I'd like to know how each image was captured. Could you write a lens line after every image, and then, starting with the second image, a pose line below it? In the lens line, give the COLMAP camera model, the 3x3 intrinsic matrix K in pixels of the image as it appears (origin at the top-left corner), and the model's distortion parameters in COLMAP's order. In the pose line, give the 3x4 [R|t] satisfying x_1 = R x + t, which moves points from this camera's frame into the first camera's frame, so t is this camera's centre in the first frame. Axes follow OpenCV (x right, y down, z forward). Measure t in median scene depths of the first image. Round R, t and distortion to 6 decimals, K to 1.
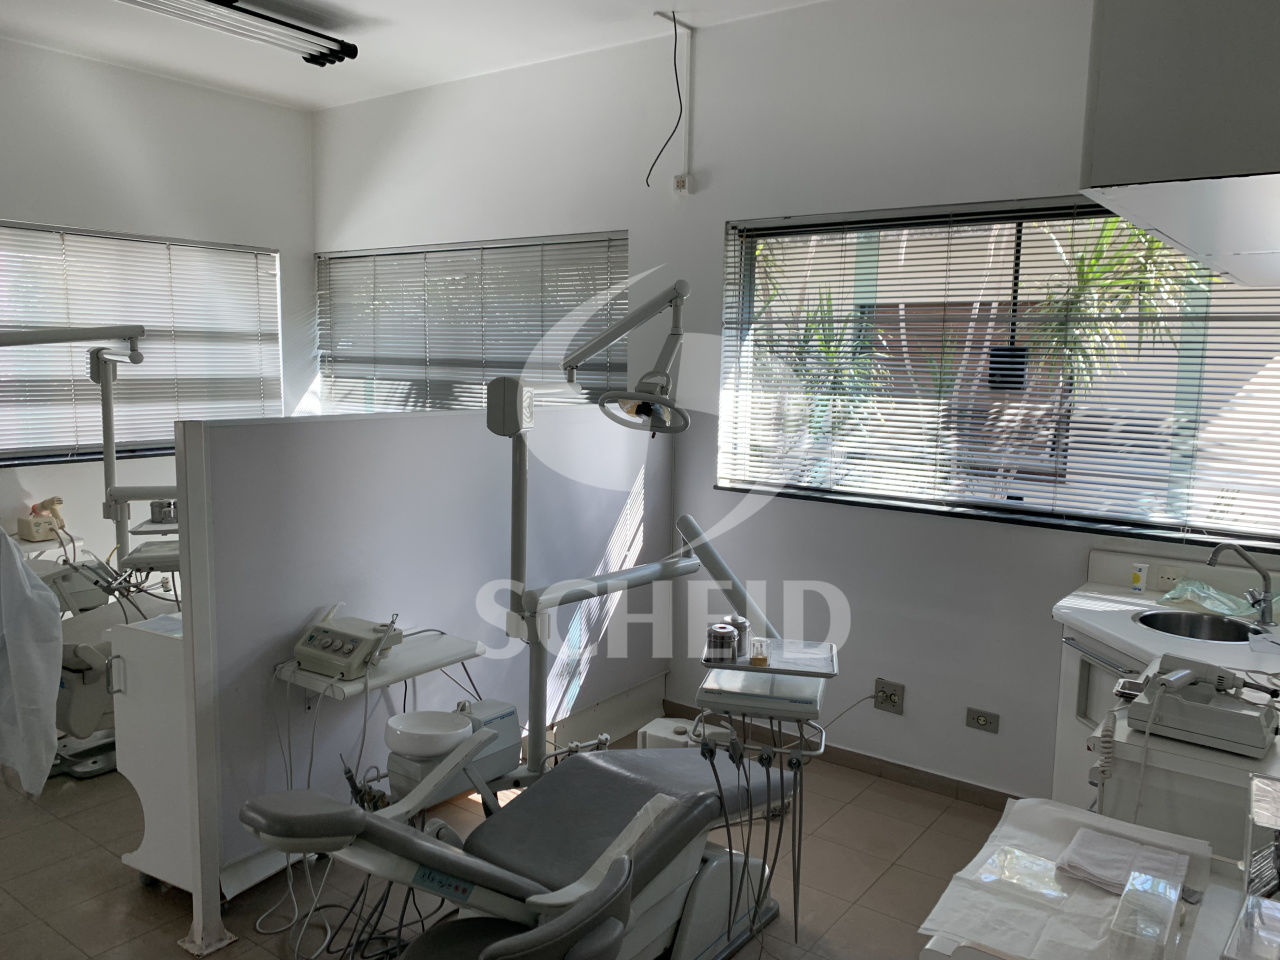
lens RADIAL K [[972.2, 0, 640.0], [0, 972.2, 480.0], [0, 0, 1]] dist [0.075906, -0.161963]
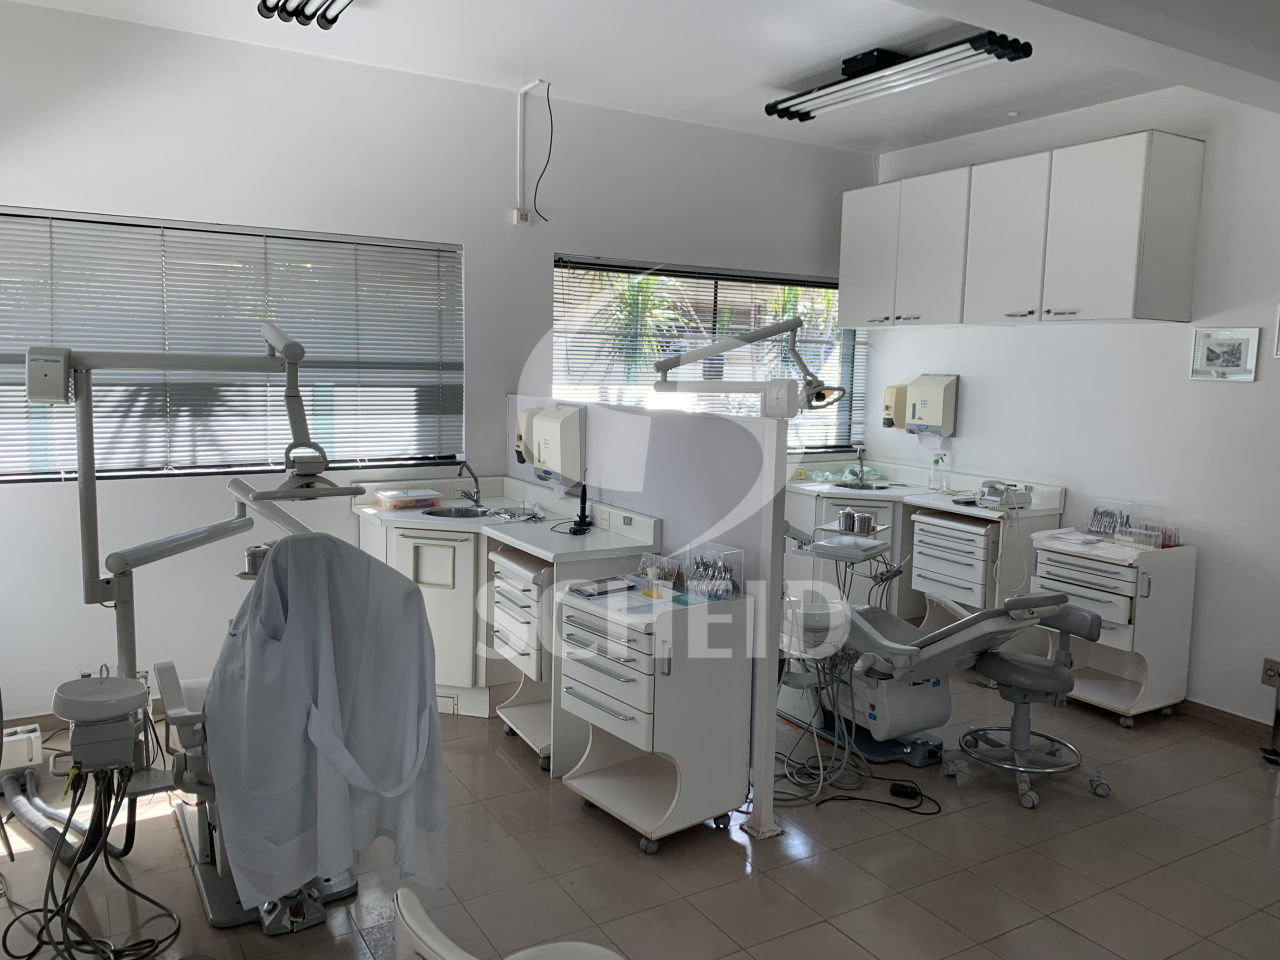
lens RADIAL K [[985.1, 0, 640.0], [0, 985.1, 480.0], [0, 0, 1]] dist [0.003616, -0.003696]
pose [[0.367328, -0.120648, 0.922233, -1.024421], [0.098981, 0.990991, 0.090219, -0.069902], [-0.924810, 0.058144, 0.375960, 0.398027]]
